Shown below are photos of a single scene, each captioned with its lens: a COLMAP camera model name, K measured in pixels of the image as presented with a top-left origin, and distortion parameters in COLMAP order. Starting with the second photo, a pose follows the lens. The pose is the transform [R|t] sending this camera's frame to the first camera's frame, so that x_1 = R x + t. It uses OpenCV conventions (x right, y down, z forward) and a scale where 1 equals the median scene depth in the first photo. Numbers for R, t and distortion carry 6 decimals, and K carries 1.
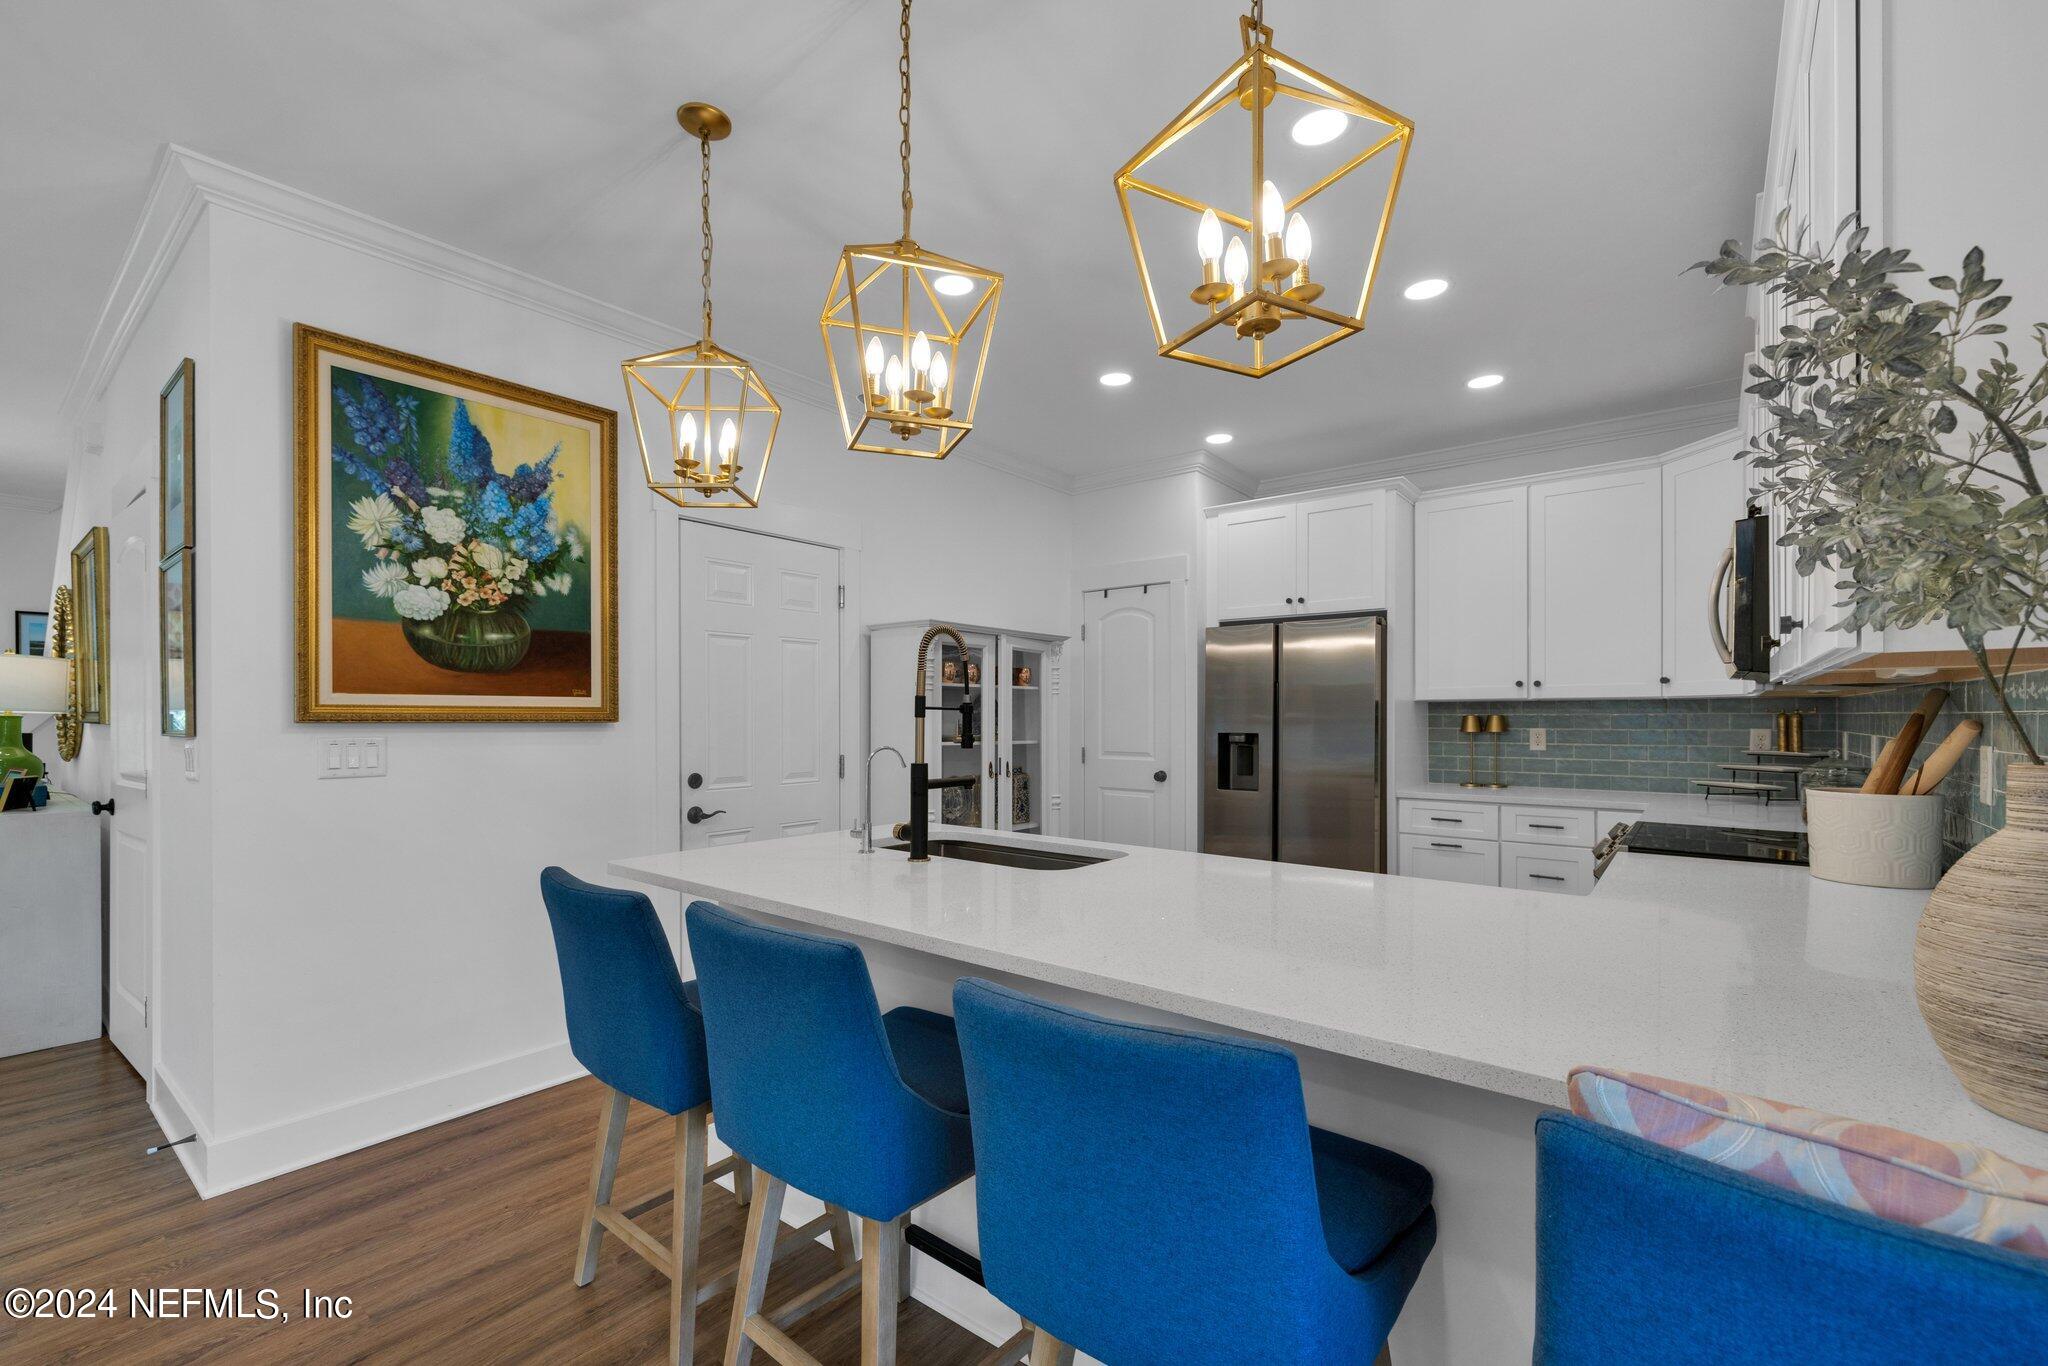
lens RADIAL K [[867.3, 0, 1005.2], [0, 867.3, 722.7], [0, 0, 1]] dist [-0.003216, 0.000757]
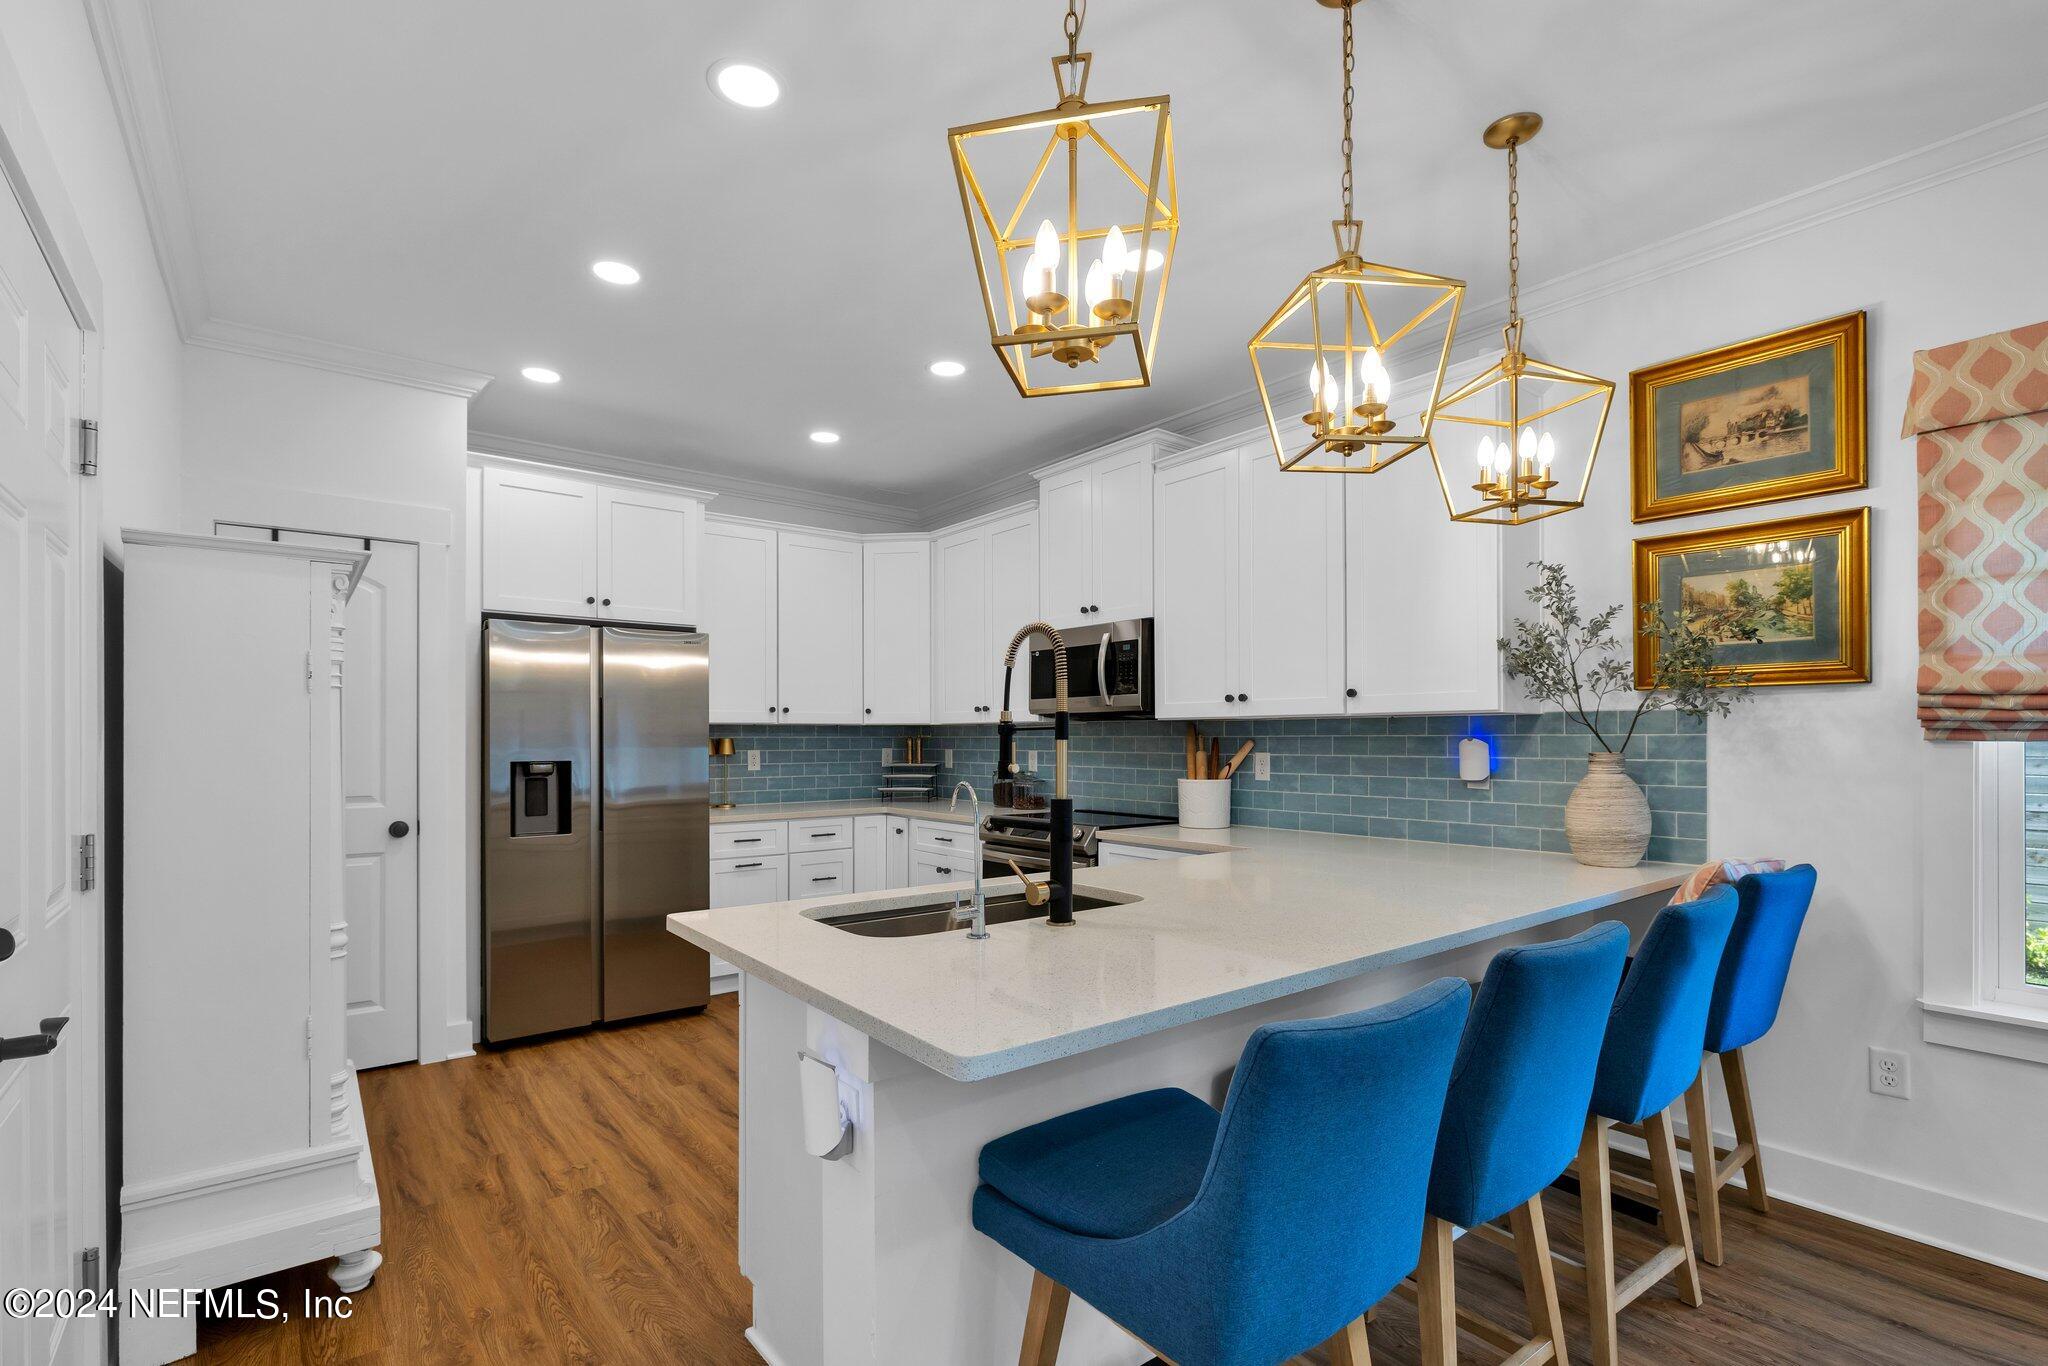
lens RADIAL K [[922.0, 0, 1021.0], [0, 922.0, 740.3], [0, 0, 1]] dist [-0.002910, -0.000313]
pose [[0.213866, -0.001218, 0.976862, -0.715855], [0.009331, 0.999956, -0.000796, -0.003556], [-0.976818, 0.009285, 0.213868, 0.665889]]
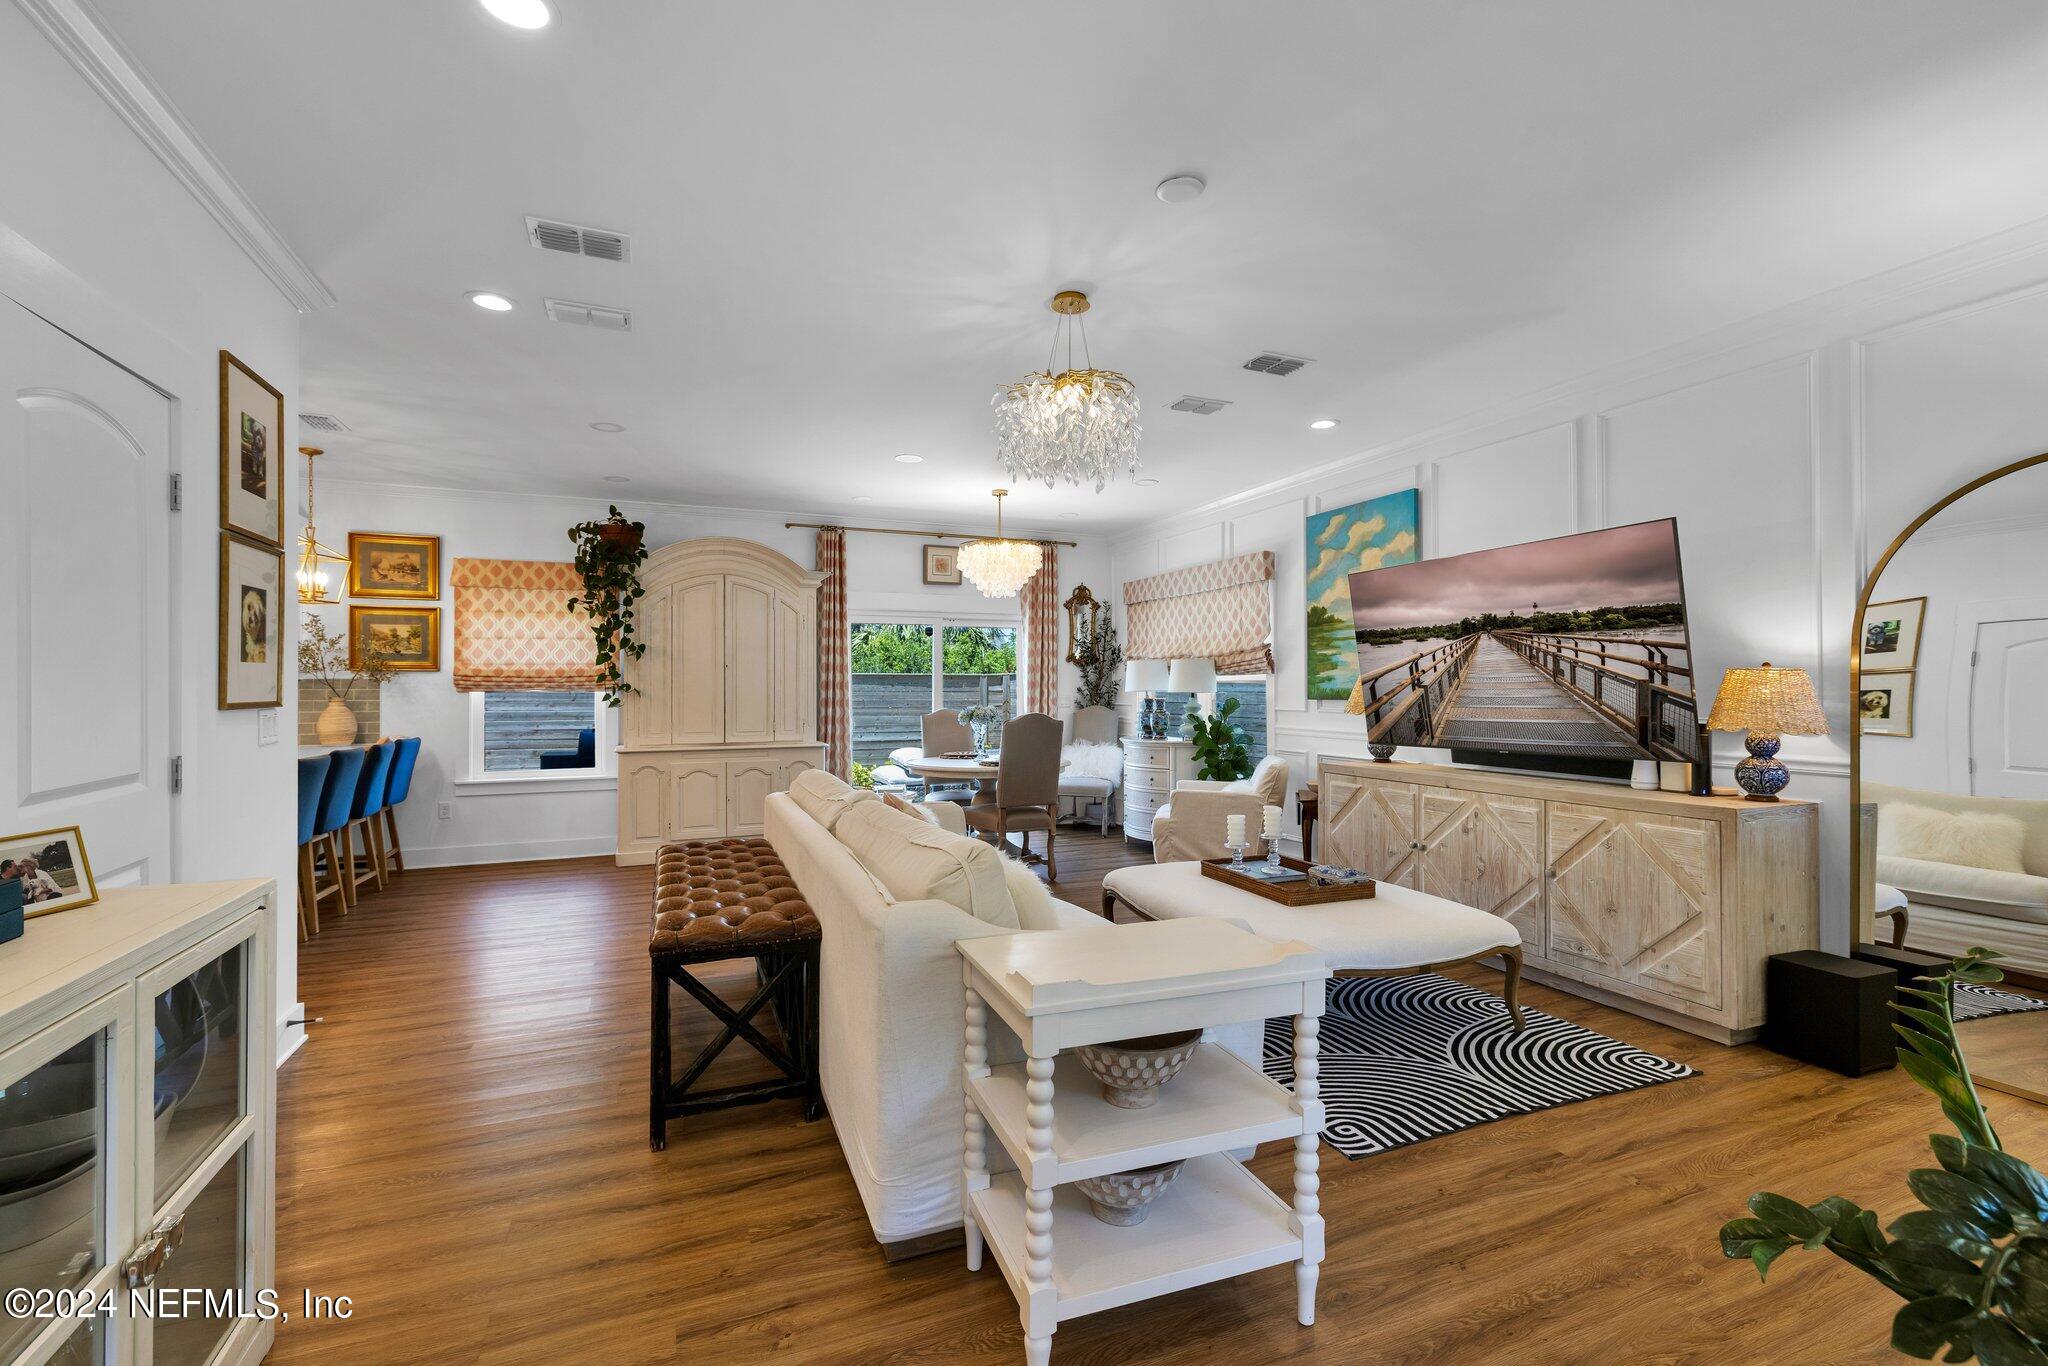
lens RADIAL K [[922.0, 0, 1034.6], [0, 922.0, 674.5], [0, 0, 1]] dist [-0.002910, -0.000313]
pose [[-0.879125, 0.012251, 0.476435, -2.144588], [0.007959, 0.999908, -0.011026, -0.003708], [-0.476526, -0.005902, -0.879141, 1.407272]]
